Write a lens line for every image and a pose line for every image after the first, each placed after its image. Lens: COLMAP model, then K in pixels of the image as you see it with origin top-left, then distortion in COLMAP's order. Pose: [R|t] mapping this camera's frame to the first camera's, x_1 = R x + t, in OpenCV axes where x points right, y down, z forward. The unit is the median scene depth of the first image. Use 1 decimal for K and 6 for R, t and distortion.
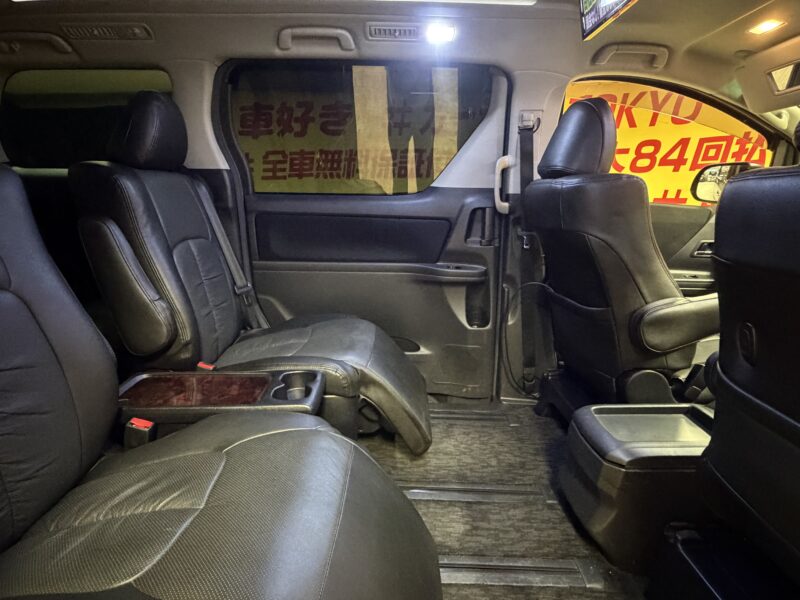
lens RADIAL K [[455.4, 0, 399.0], [0, 455.4, 302.2], [0, 0, 1]] dist [-0.002304, -0.000555]
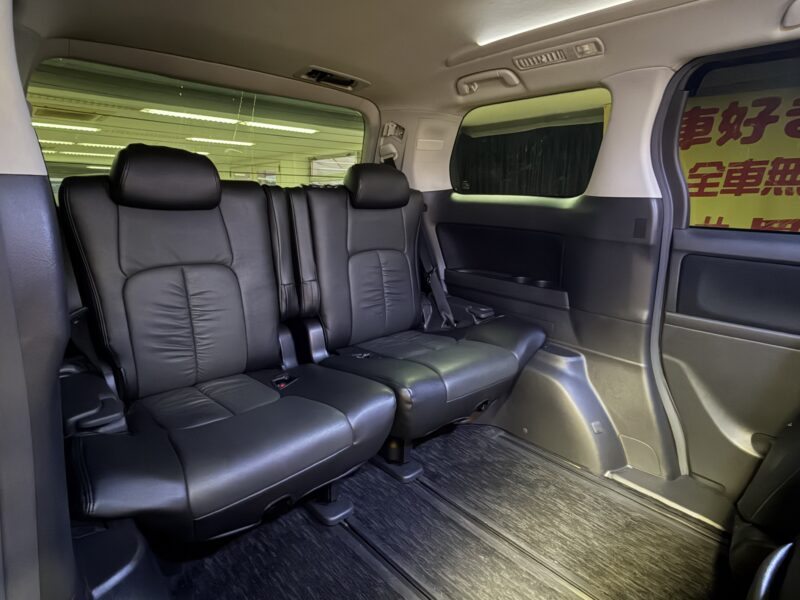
lens RADIAL K [[455.4, 0, 395.2], [0, 455.4, 301.3], [0, 0, 1]] dist [-0.002304, -0.000555]
pose [[0.680436, 0.168446, -0.713185, -0.088607], [-0.186850, 0.980935, 0.053416, -0.067682], [0.708586, 0.096912, 0.698938, 0.124785]]
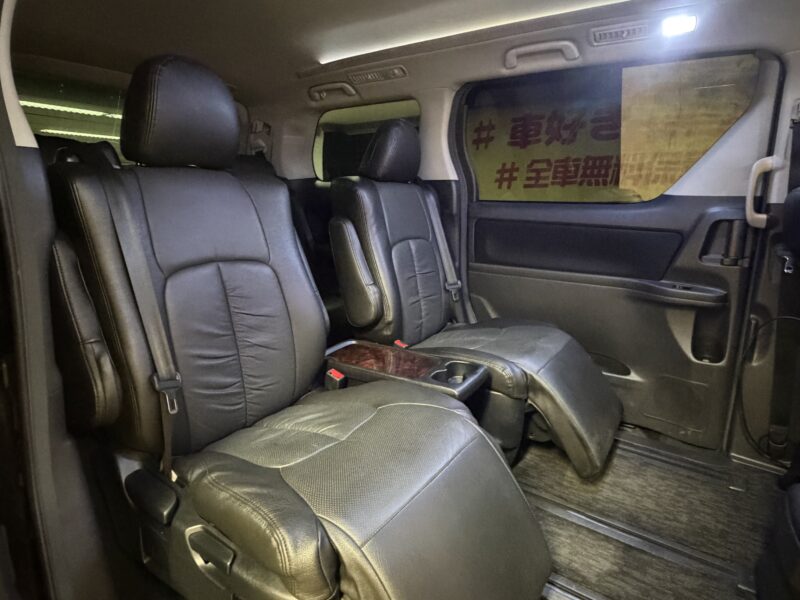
lens RADIAL K [[455.4, 0, 398.8], [0, 455.4, 300.7], [0, 0, 1]] dist [-0.002304, -0.000555]
pose [[0.836521, 0.121901, -0.534203, 0.146309], [-0.132008, 0.991058, 0.019437, 0.002980], [0.531796, 0.054260, 0.845133, -0.017659]]
